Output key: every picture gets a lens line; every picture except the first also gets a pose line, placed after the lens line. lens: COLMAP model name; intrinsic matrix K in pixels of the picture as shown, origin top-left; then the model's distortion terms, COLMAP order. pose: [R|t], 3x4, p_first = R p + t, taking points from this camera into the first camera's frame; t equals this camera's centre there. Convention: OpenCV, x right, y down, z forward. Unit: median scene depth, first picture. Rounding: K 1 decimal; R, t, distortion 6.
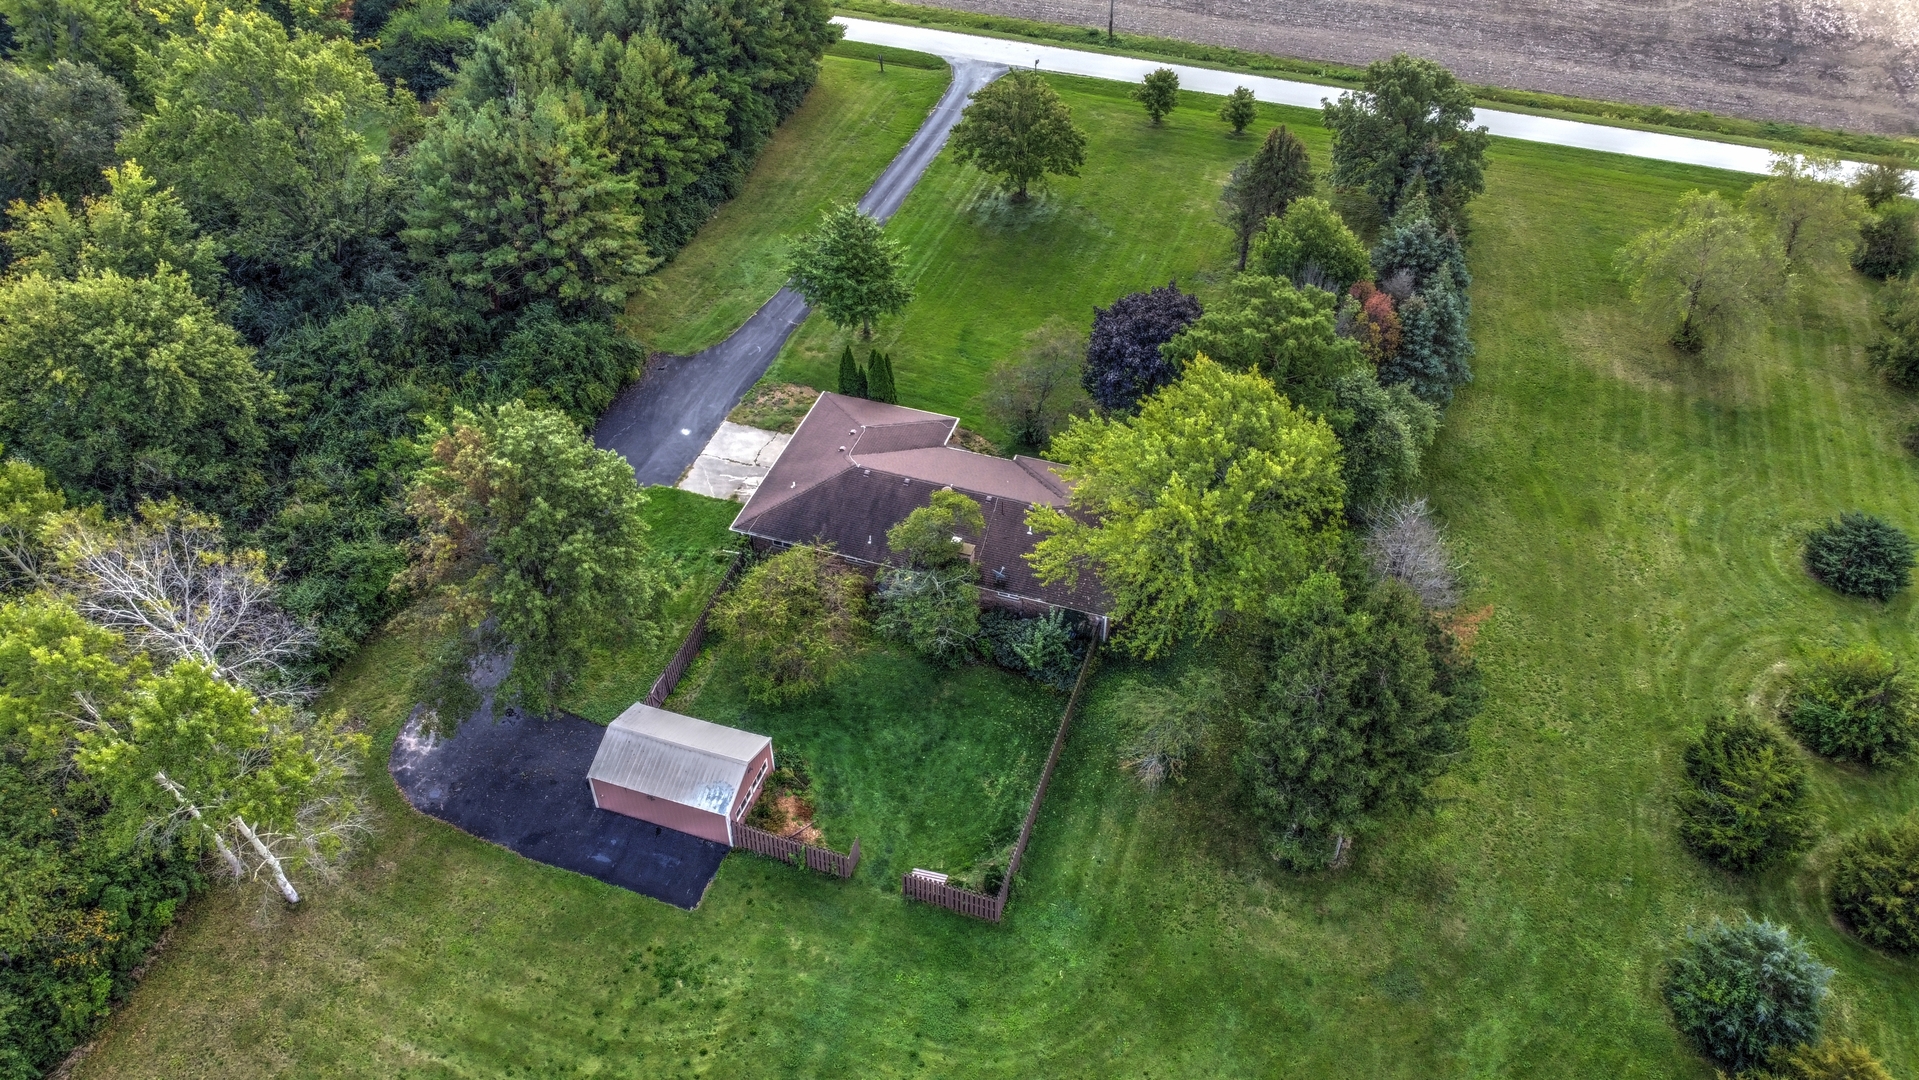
lens RADIAL K [[1451.1, 0, 950.6], [0, 1451.1, 532.6], [0, 0, 1]] dist [0.001811, -0.003868]
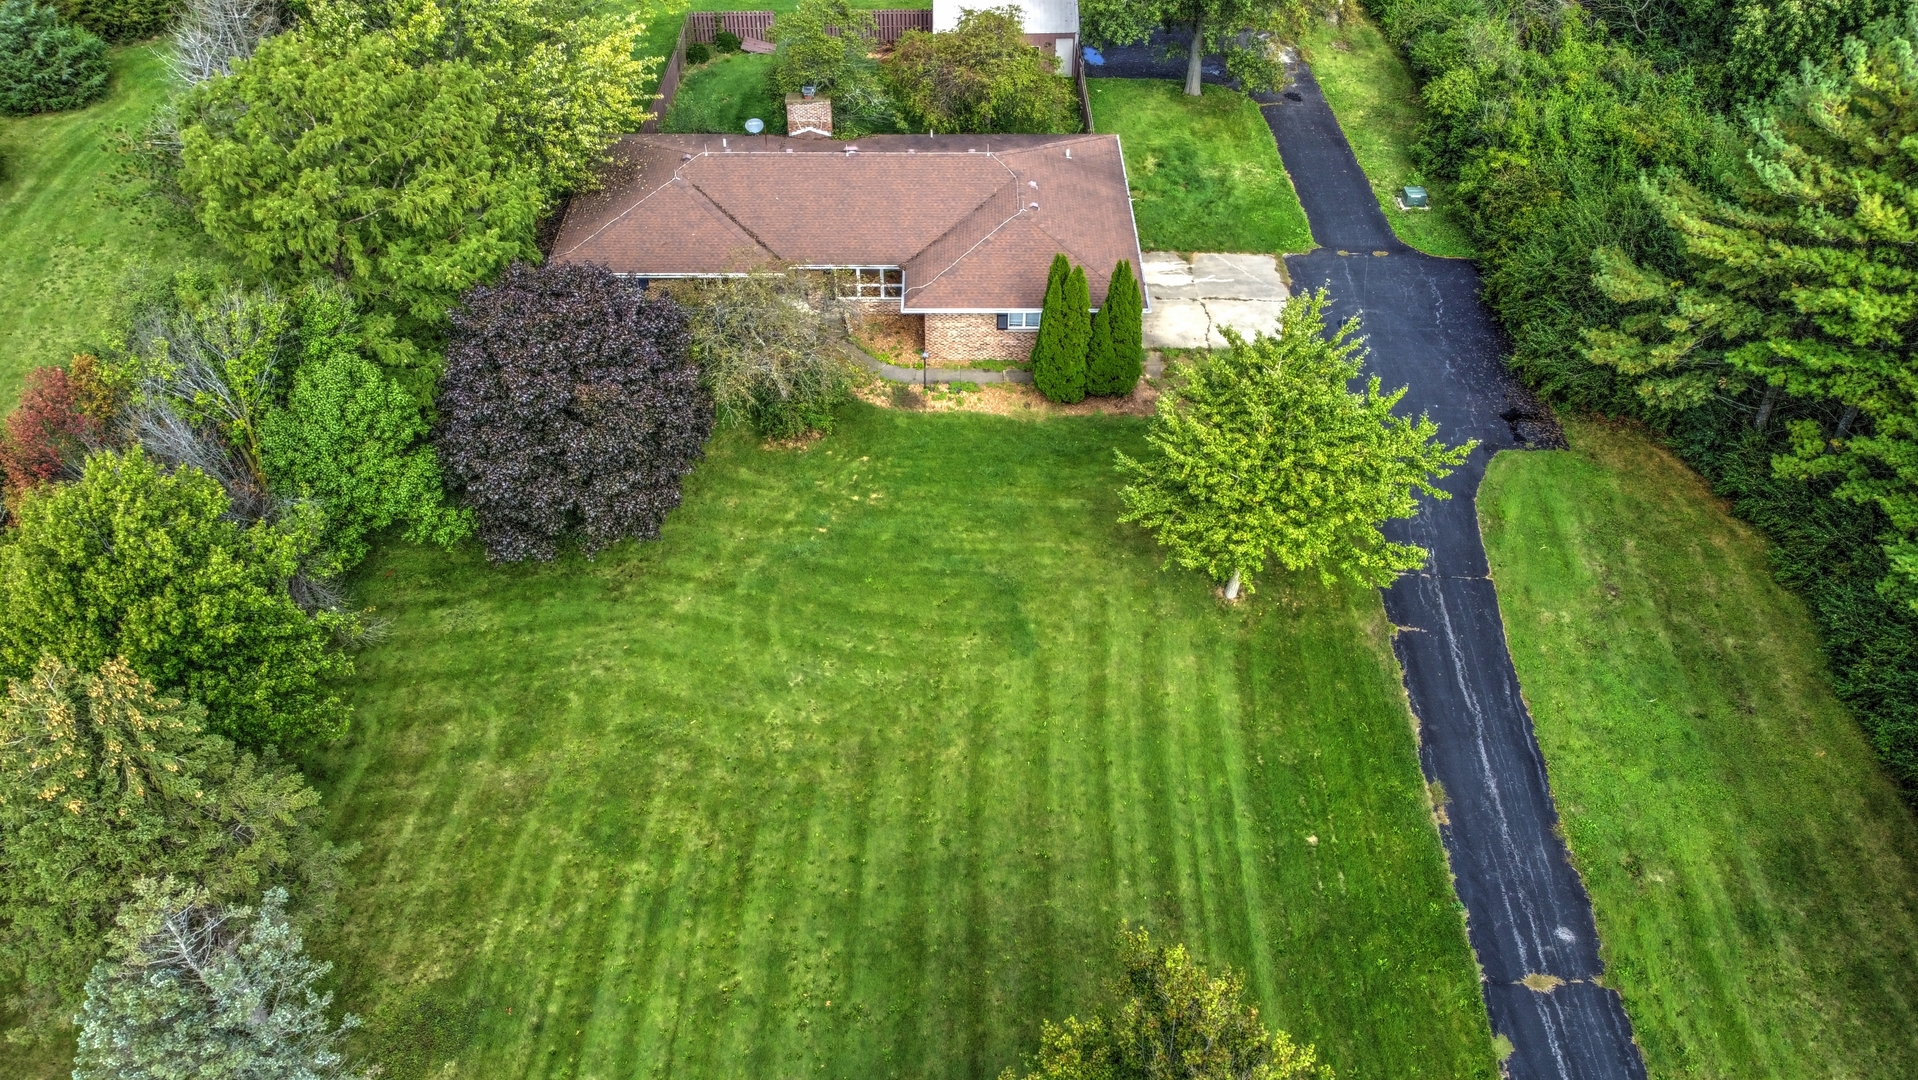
lens RADIAL K [[1456.9, 0, 953.4], [0, 1456.9, 521.0], [0, 0, 1]] dist [0.007659, -0.005769]
pose [[-0.948094, 0.206332, -0.241961, 0.144903], [-0.212590, 0.154590, 0.964835, -0.629151], [0.236482, 0.966193, -0.102702, 1.129490]]
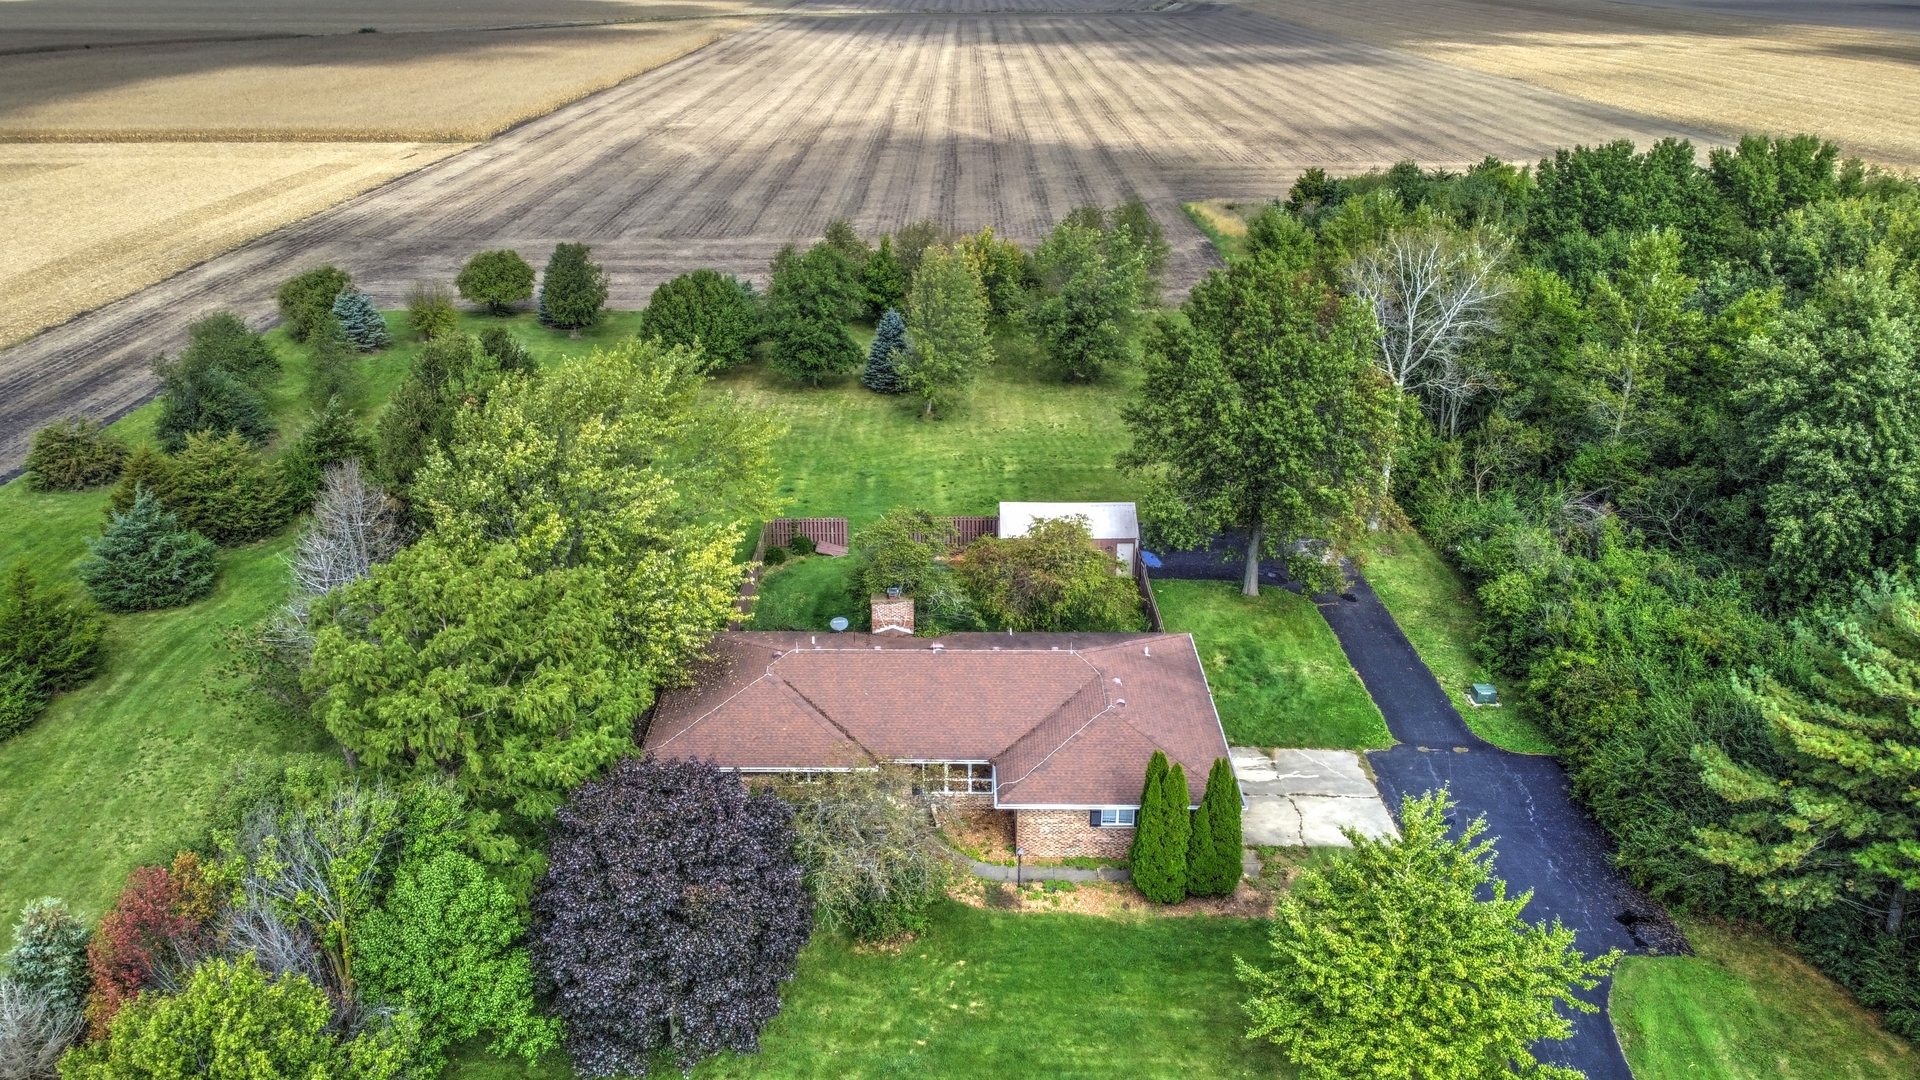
lens RADIAL K [[1451.8, 0, 951.1], [0, 1451.8, 532.6], [0, 0, 1]] dist [0.001811, -0.003868]
pose [[-0.950413, 0.116984, -0.288149, 0.175833], [-0.207402, 0.451980, 0.867582, -0.619854], [0.231731, 0.884324, -0.405305, 1.116492]]
